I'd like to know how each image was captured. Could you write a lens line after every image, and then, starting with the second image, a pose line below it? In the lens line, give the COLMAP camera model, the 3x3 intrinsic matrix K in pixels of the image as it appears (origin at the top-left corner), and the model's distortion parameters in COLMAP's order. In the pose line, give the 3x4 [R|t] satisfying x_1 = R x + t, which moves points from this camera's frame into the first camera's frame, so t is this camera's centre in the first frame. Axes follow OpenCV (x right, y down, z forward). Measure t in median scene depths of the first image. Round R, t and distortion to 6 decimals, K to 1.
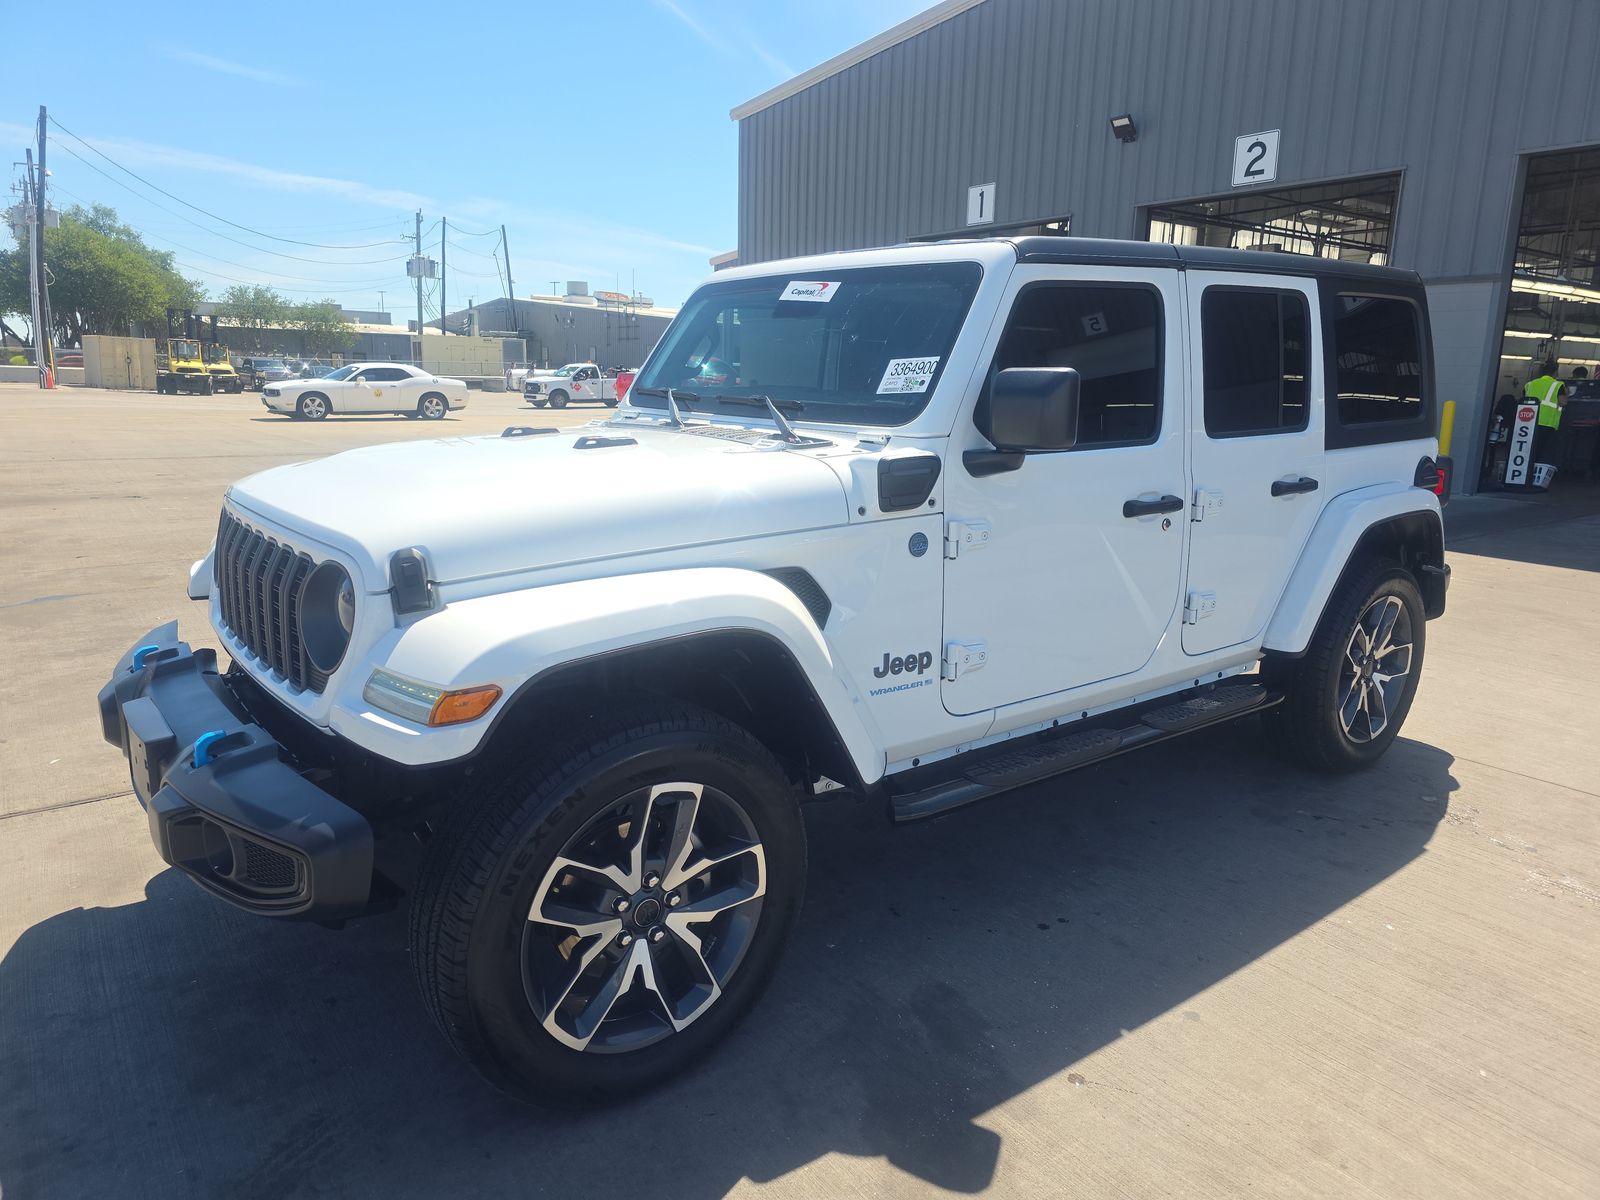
lens RADIAL K [[1083.9, 0, 811.8], [0, 1083.9, 587.2], [0, 0, 1]] dist [0.040046, -0.030832]
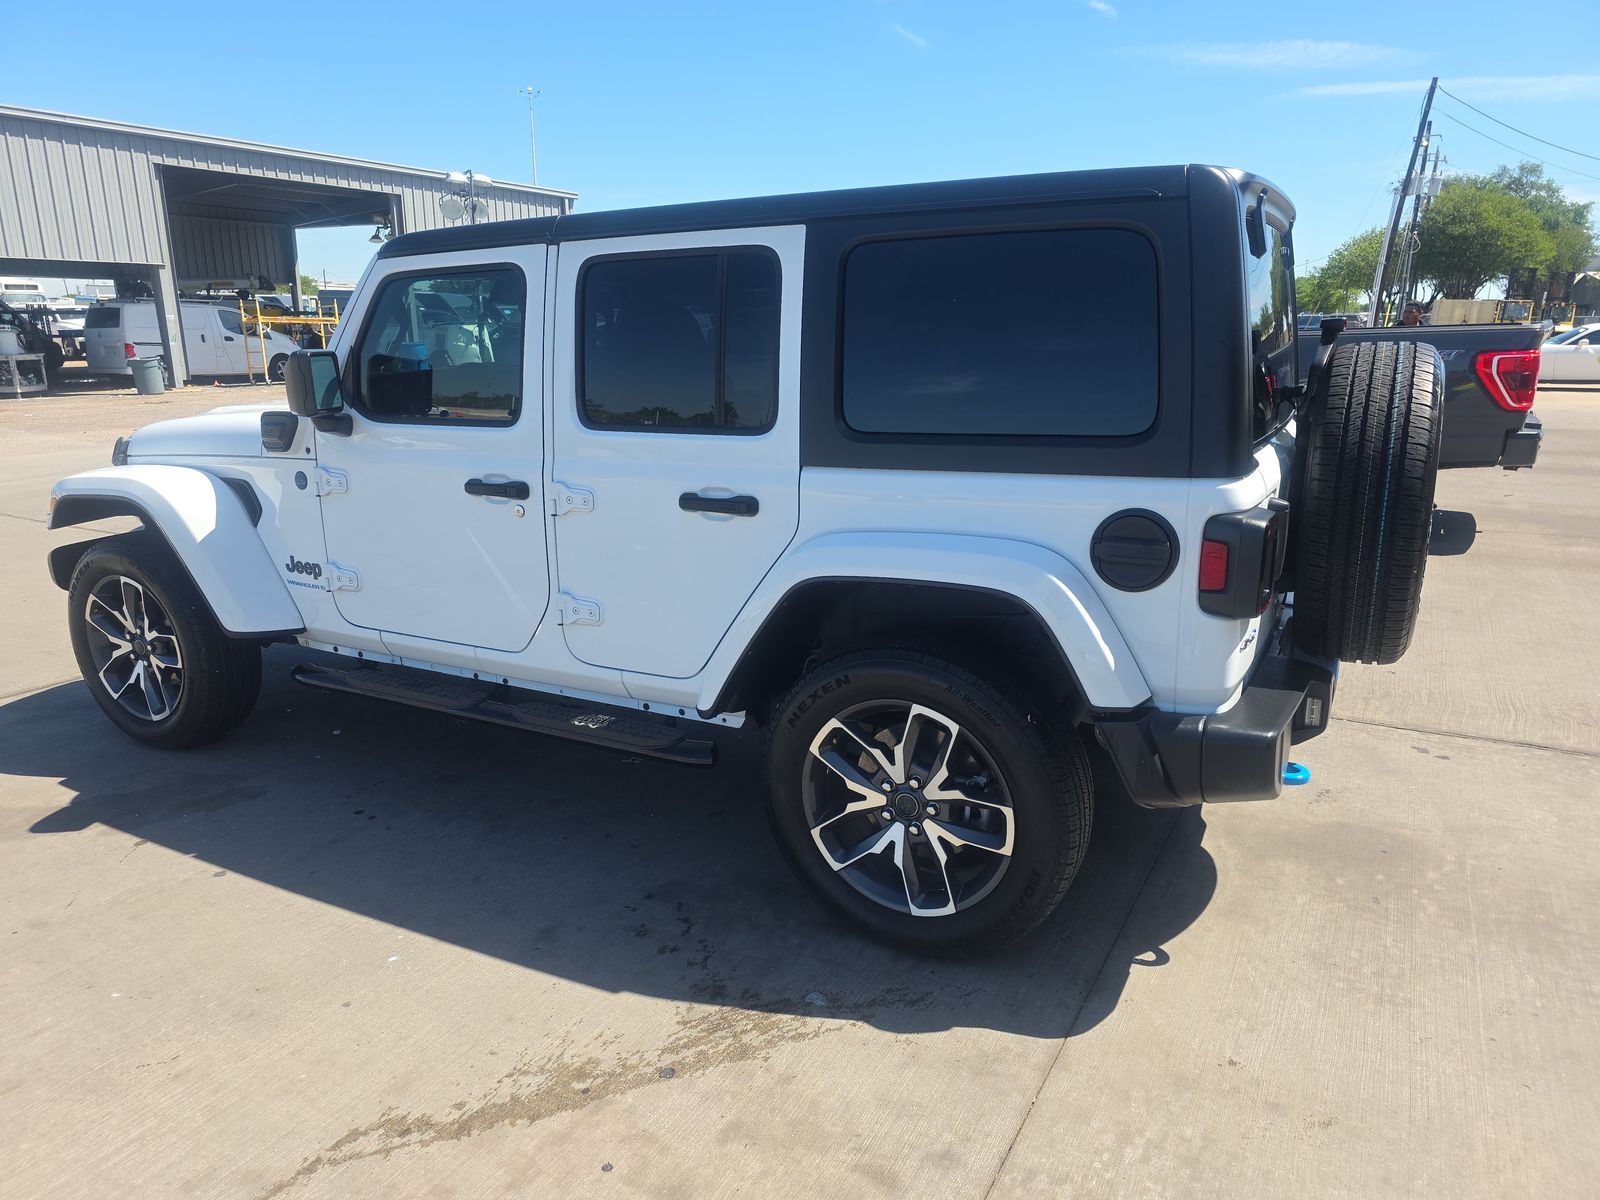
lens RADIAL K [[1083.9, 0, 798.3], [0, 1083.9, 596.7], [0, 0, 1]] dist [0.040046, -0.030832]
pose [[0.408607, 0.209503, -0.888340, 1.288126], [-0.172239, 0.973511, 0.150366, -0.169868], [0.896311, 0.091566, 0.433868, 0.793876]]
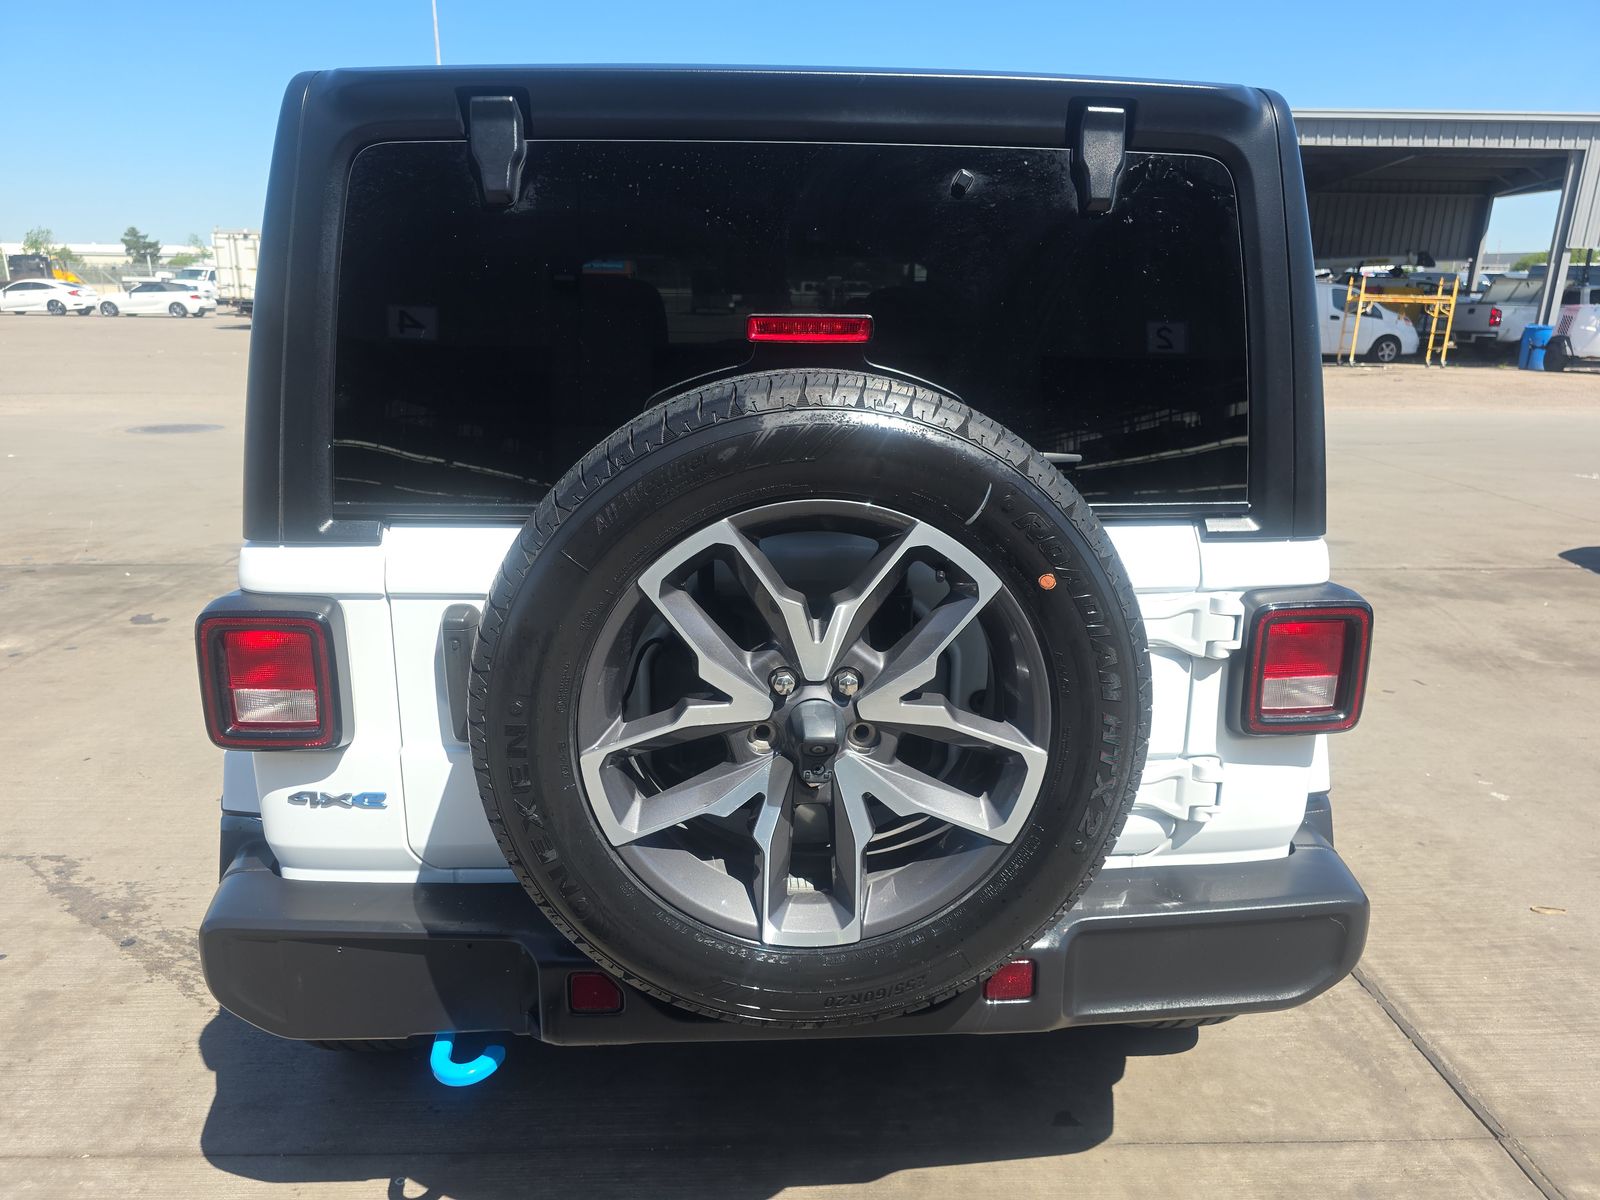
lens RADIAL K [[1083.9, 0, 796.0], [0, 1083.9, 596.2], [0, 0, 1]] dist [0.040046, -0.030832]
pose [[-0.573861, 0.199926, -0.794174, 1.013247], [-0.181113, 0.914750, 0.361151, -0.379340], [0.798675, 0.351086, -0.488730, 1.756624]]
